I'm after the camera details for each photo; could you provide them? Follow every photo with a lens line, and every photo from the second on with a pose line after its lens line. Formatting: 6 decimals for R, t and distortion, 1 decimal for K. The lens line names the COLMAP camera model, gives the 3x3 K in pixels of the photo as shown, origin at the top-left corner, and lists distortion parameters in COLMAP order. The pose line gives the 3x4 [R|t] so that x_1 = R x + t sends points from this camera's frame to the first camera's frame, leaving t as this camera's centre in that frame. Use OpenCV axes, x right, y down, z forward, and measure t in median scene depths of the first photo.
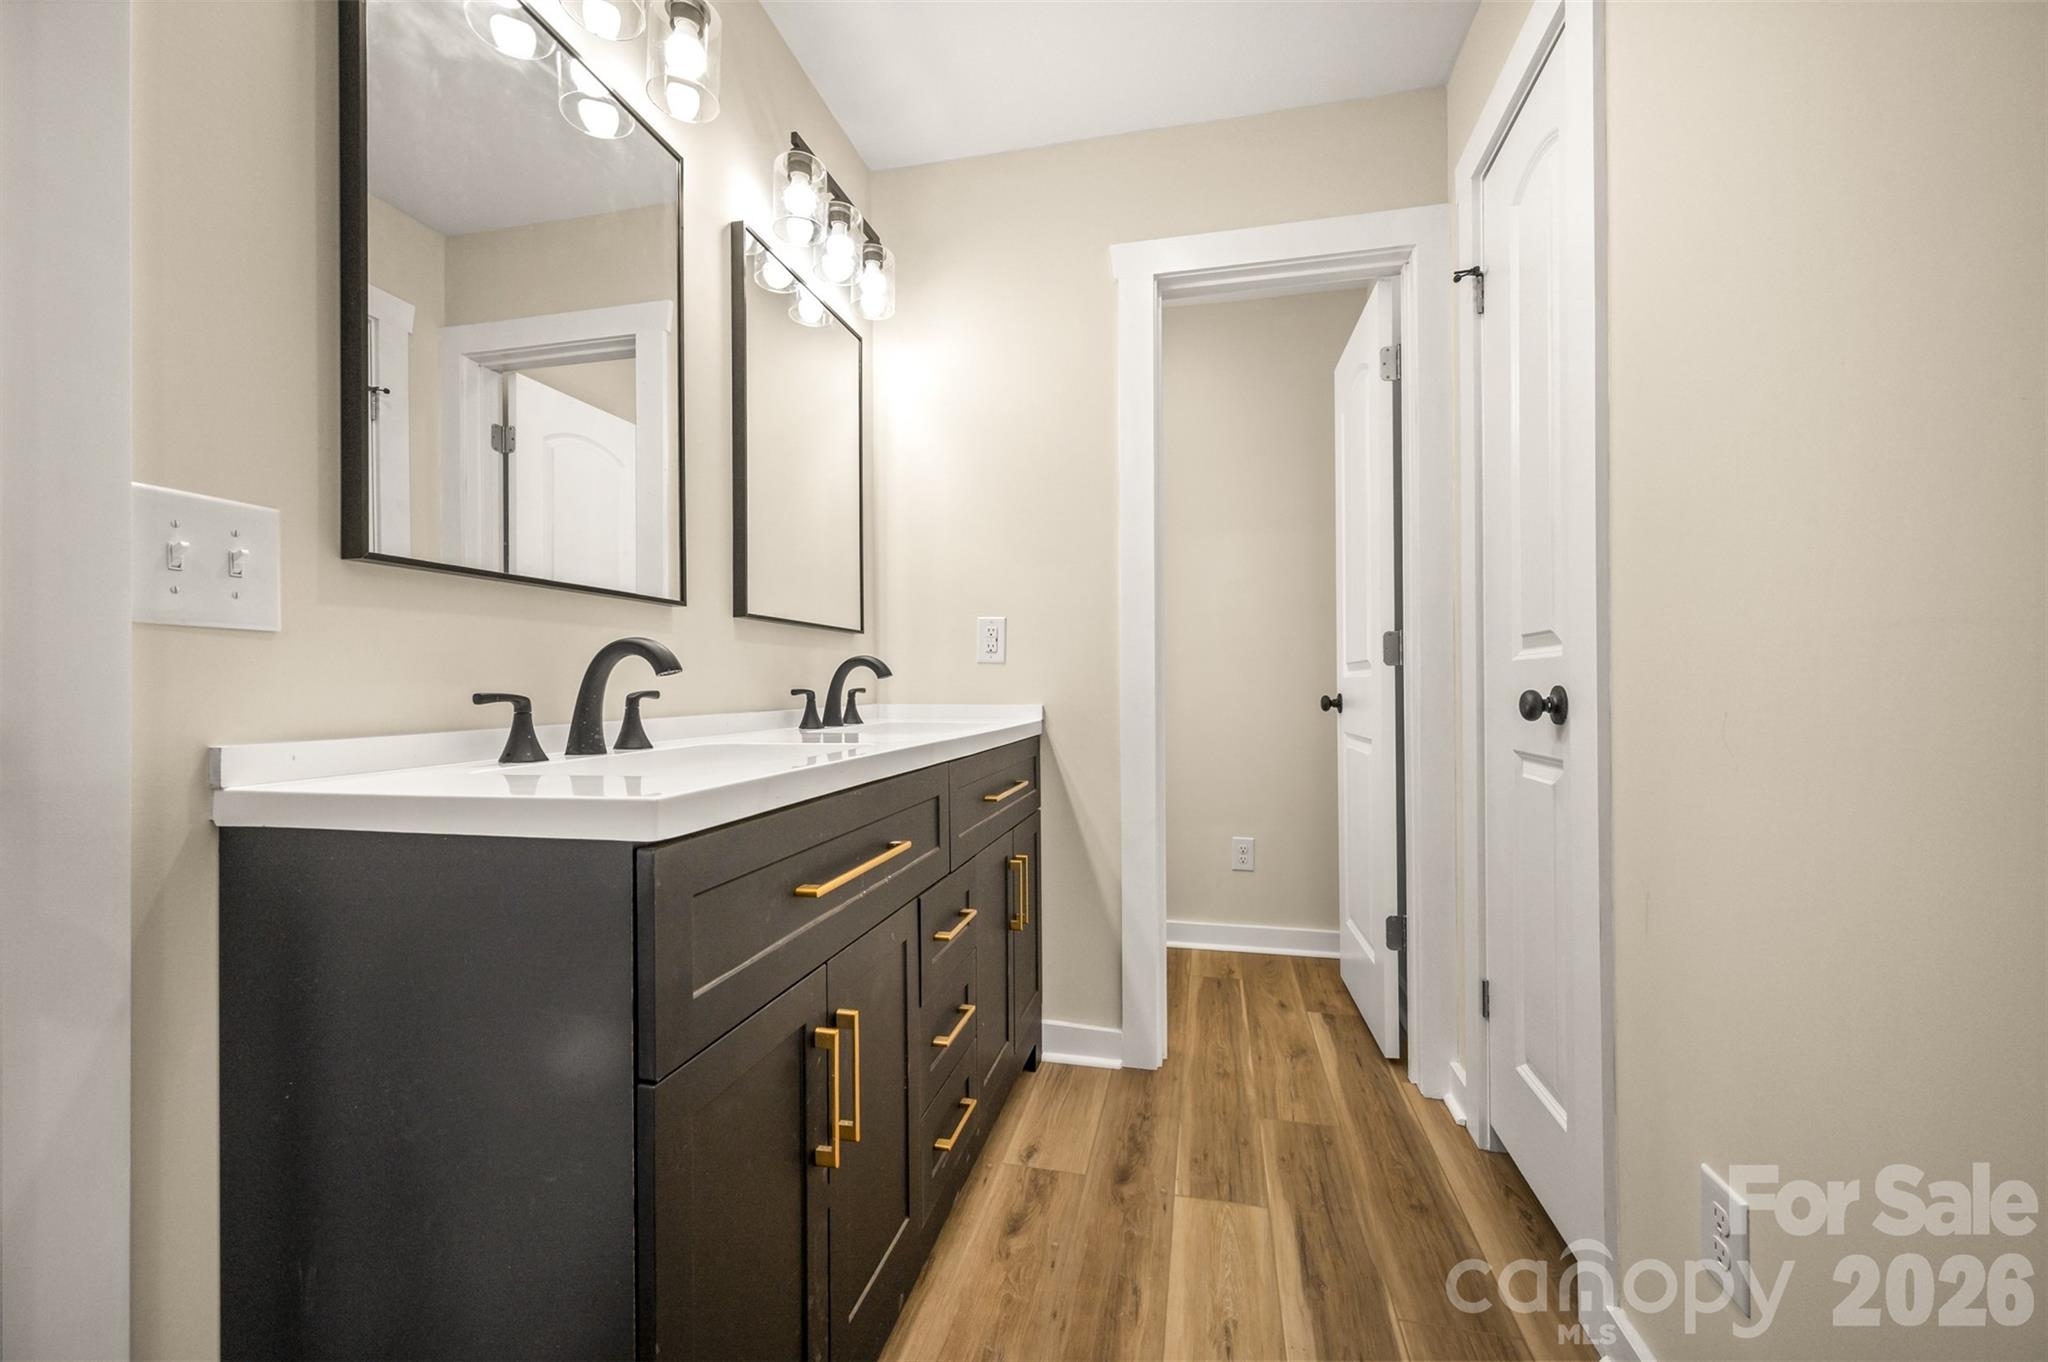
lens RADIAL K [[882.8, 0, 1024.1], [0, 882.8, 694.7], [0, 0, 1]] dist [-0.001261, 0.000032]
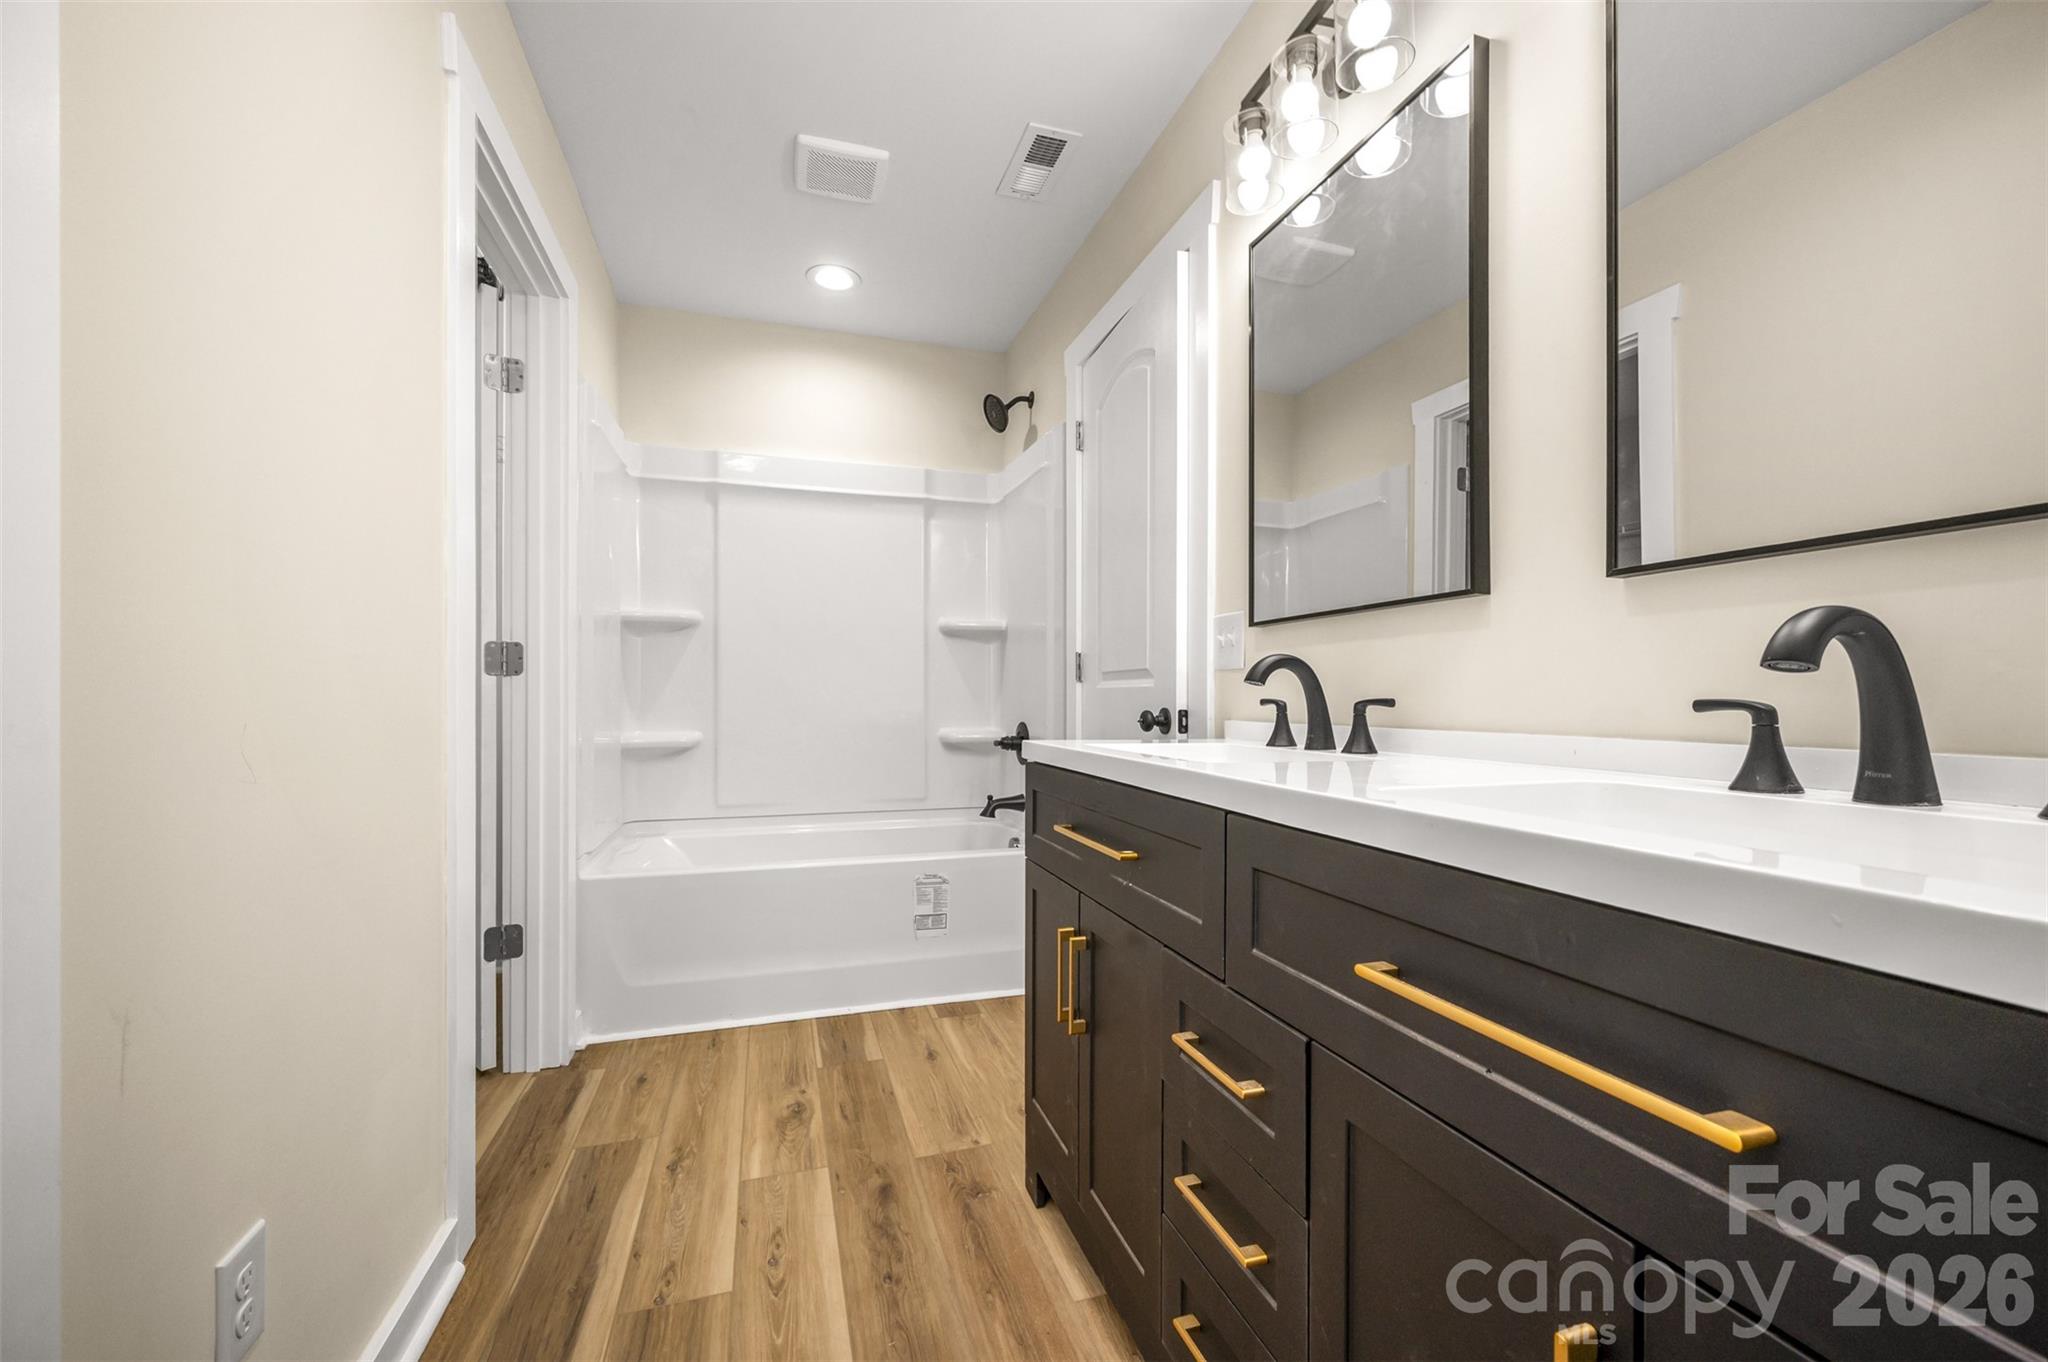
lens RADIAL K [[882.8, 0, 1024.1], [0, 882.8, 694.7], [0, 0, 1]] dist [-0.001261, 0.000032]
pose [[-0.885106, 0.011426, -0.465249, 0.379732], [0.006172, 0.999899, 0.012814, -0.023553], [0.465349, 0.008470, -0.885087, 1.719945]]
